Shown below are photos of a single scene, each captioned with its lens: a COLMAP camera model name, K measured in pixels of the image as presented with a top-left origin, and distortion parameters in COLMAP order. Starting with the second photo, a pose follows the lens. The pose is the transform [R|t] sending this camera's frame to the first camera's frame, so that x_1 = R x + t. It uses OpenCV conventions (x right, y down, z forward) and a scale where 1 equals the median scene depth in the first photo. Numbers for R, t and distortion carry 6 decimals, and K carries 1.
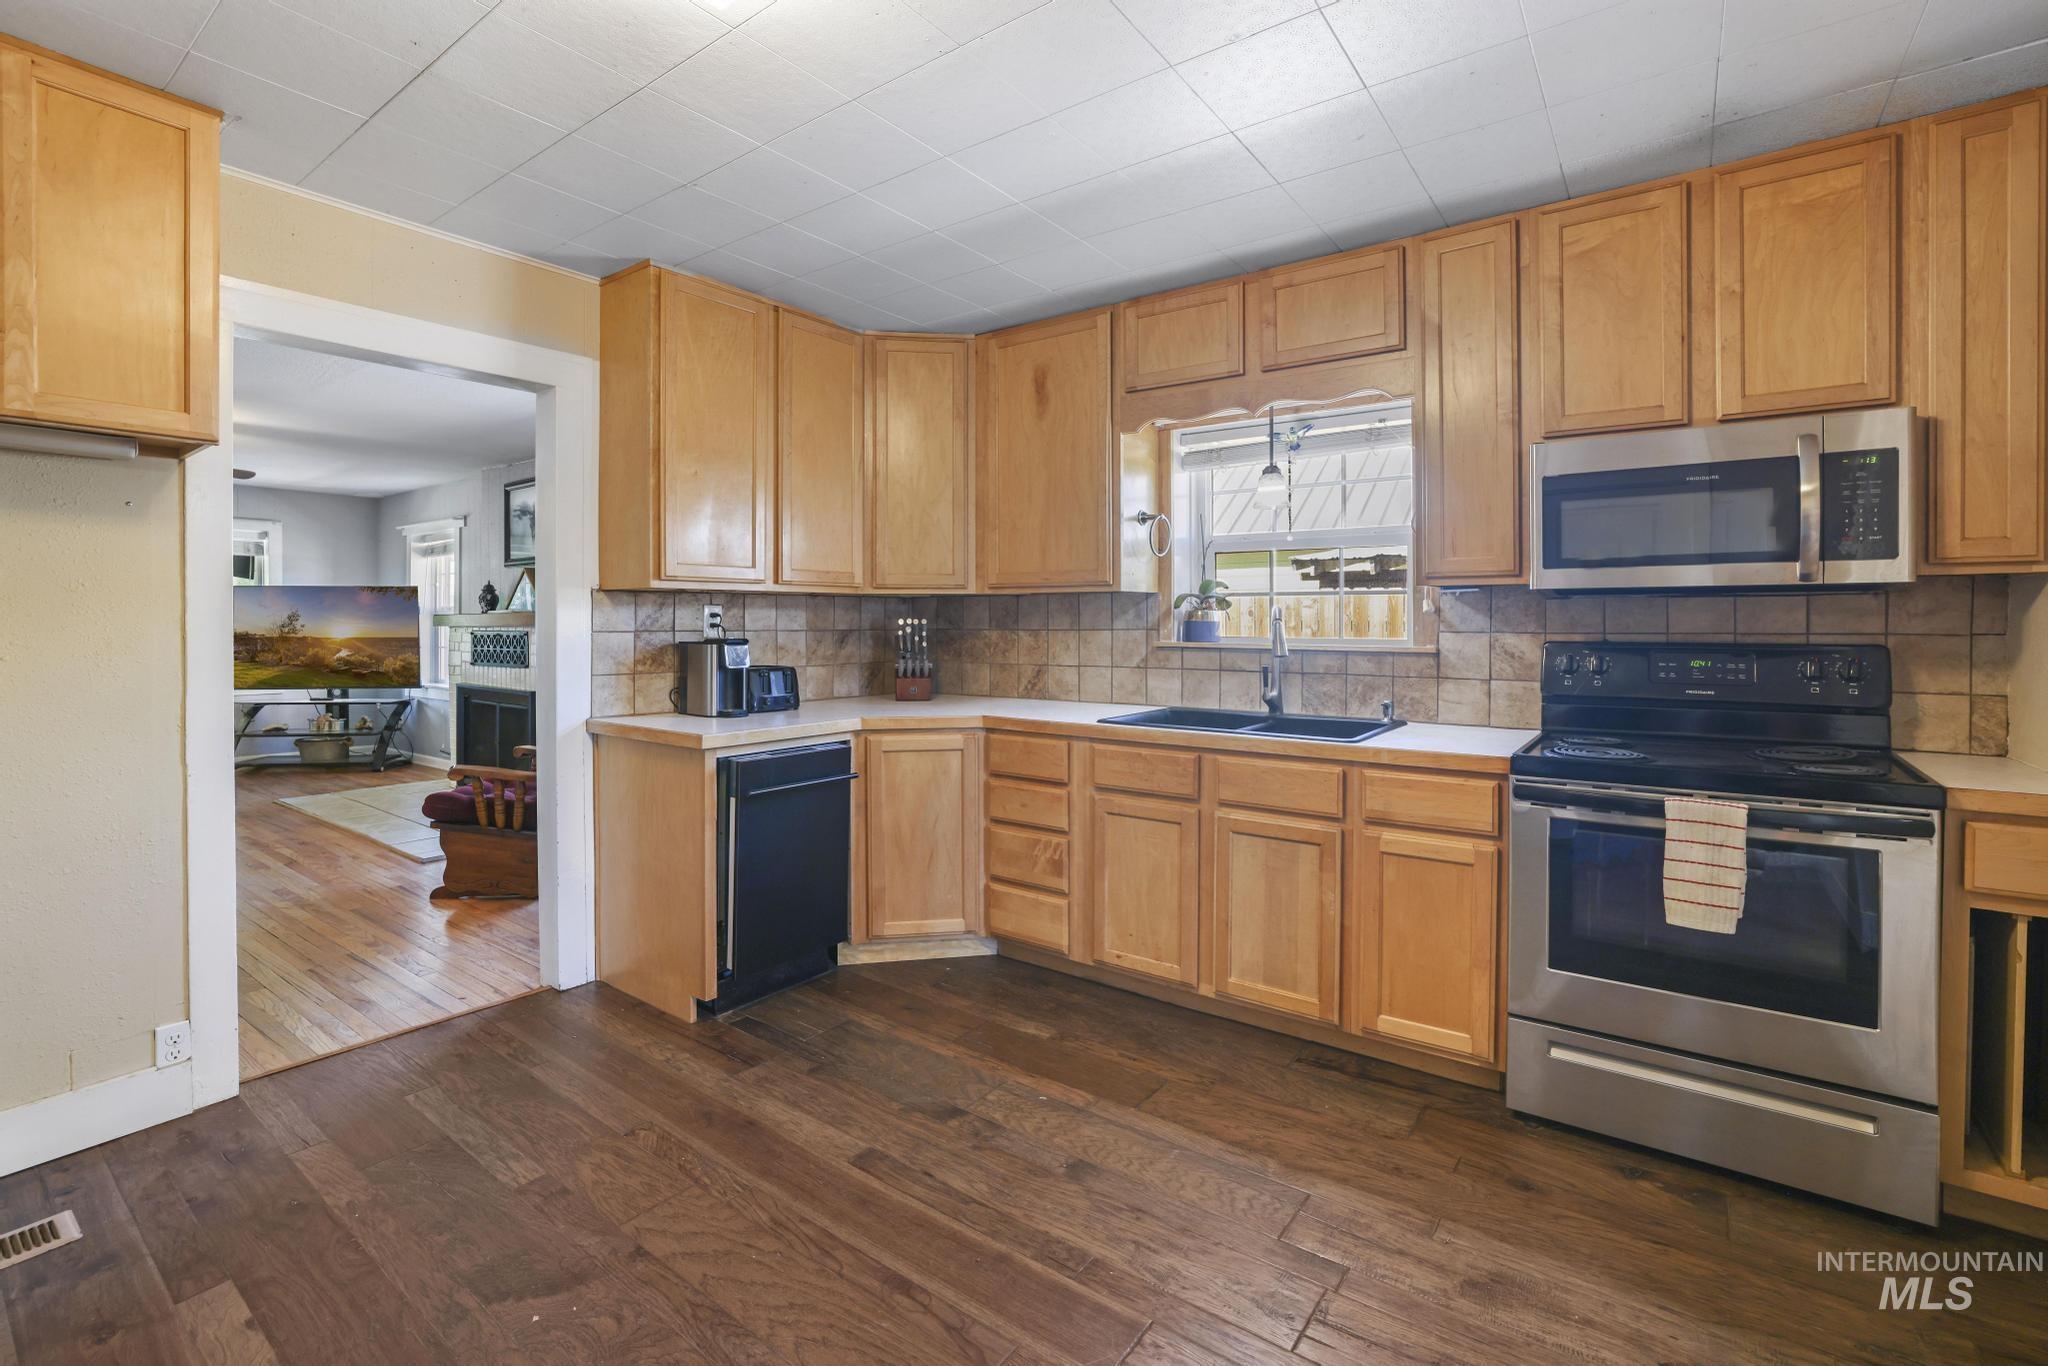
lens RADIAL K [[894.7, 0, 1050.6], [0, 894.7, 613.0], [0, 0, 1]] dist [-0.037538, 0.007964]
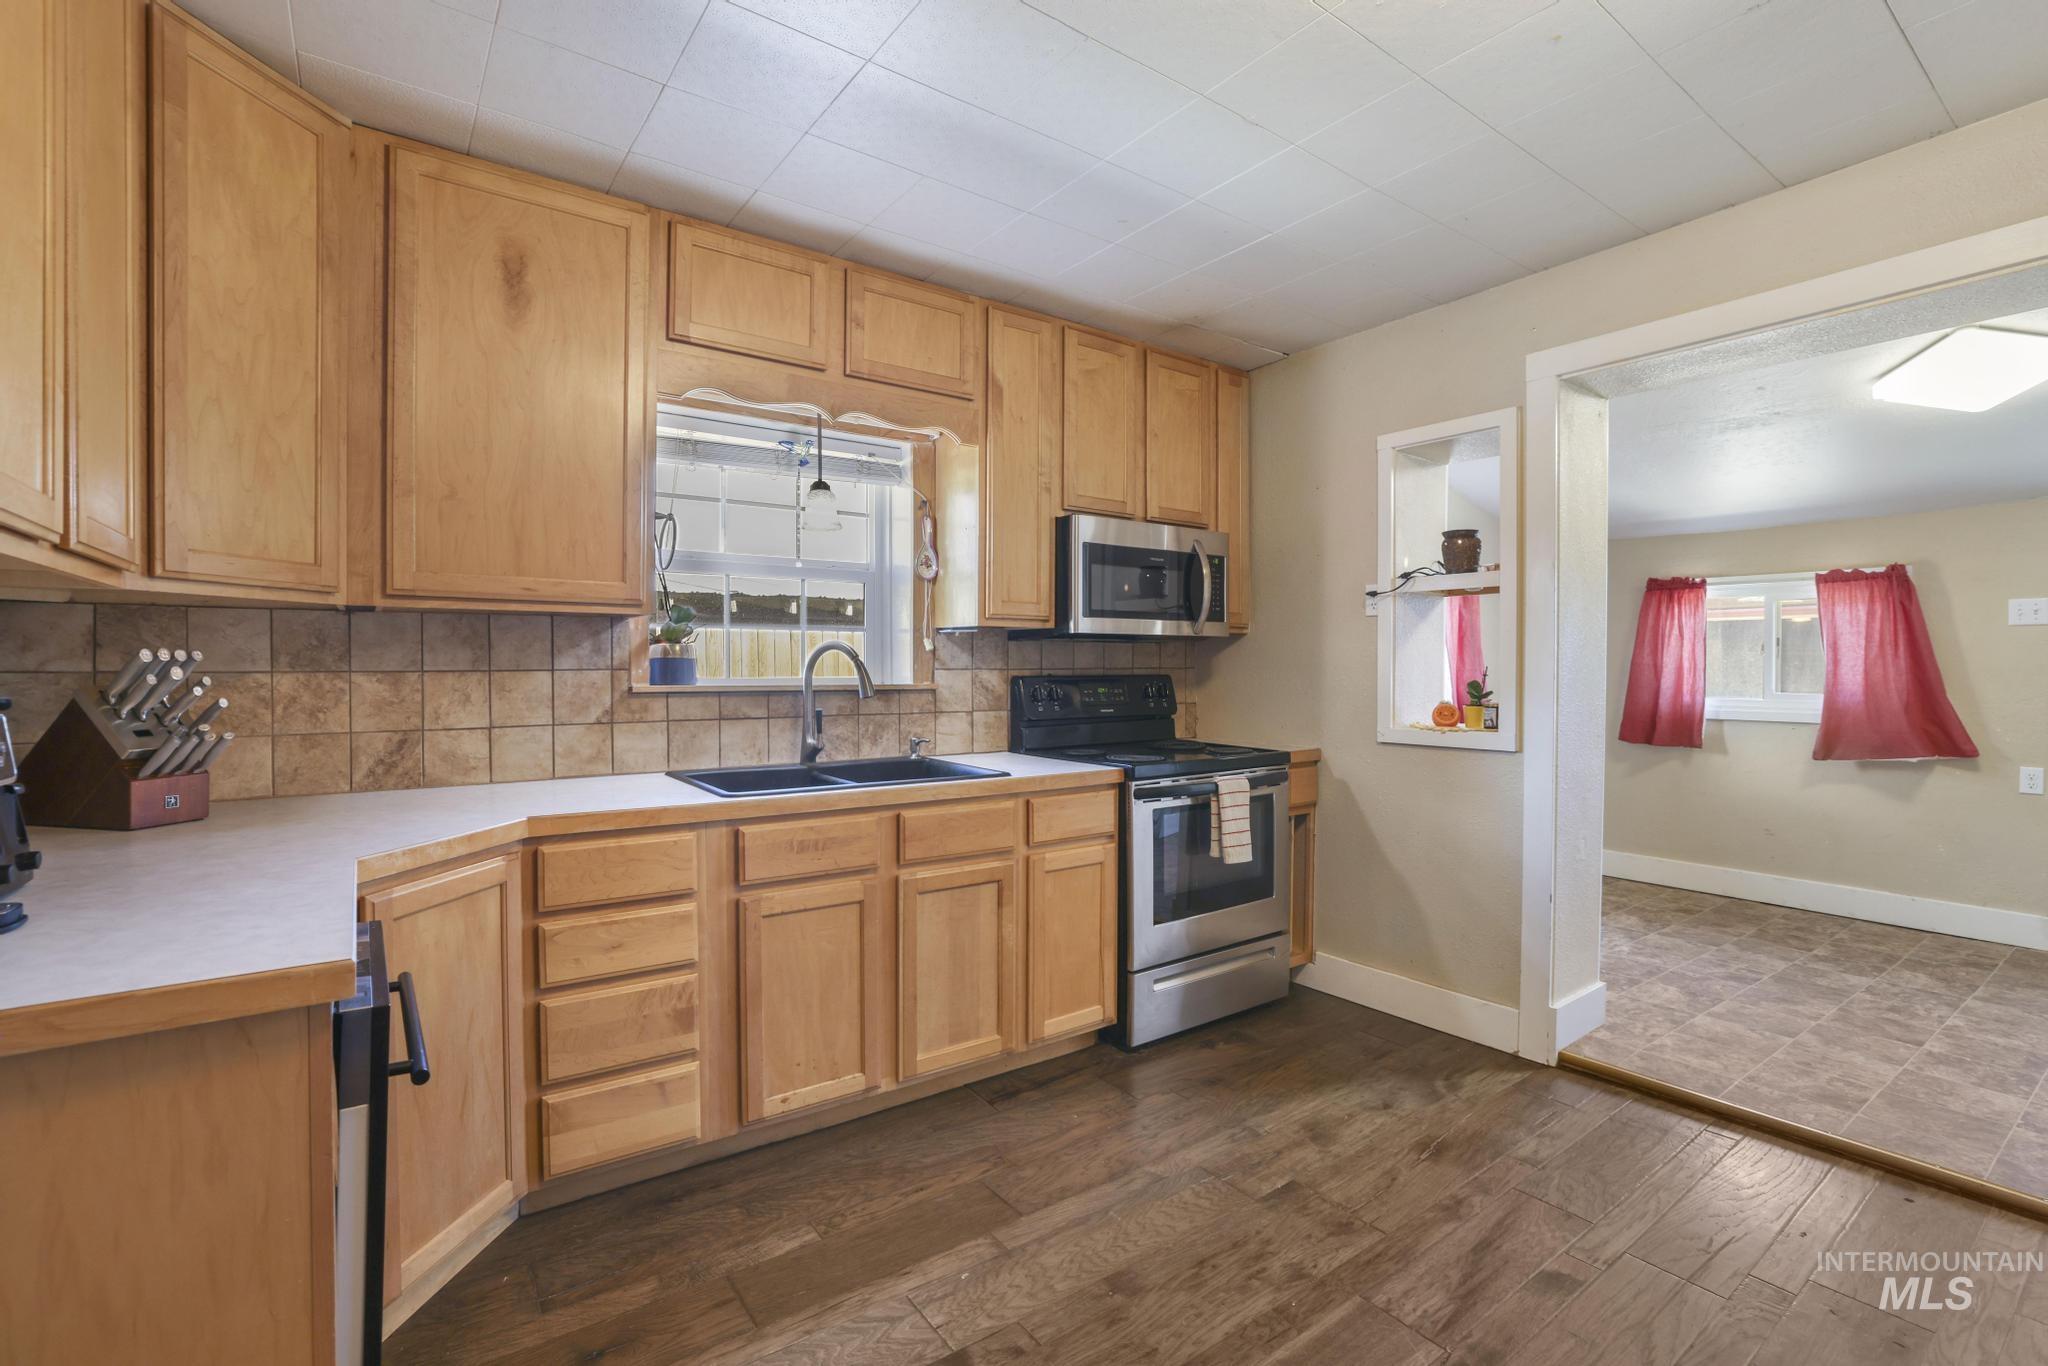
lens RADIAL K [[894.7, 0, 1054.4], [0, 894.7, 668.3], [0, 0, 1]] dist [-0.037538, 0.007964]
pose [[0.329786, -0.004131, 0.944047, -0.542312], [-0.008714, 0.999935, 0.007419, 0.011296], [-0.944015, -0.010673, 0.329728, 0.526110]]
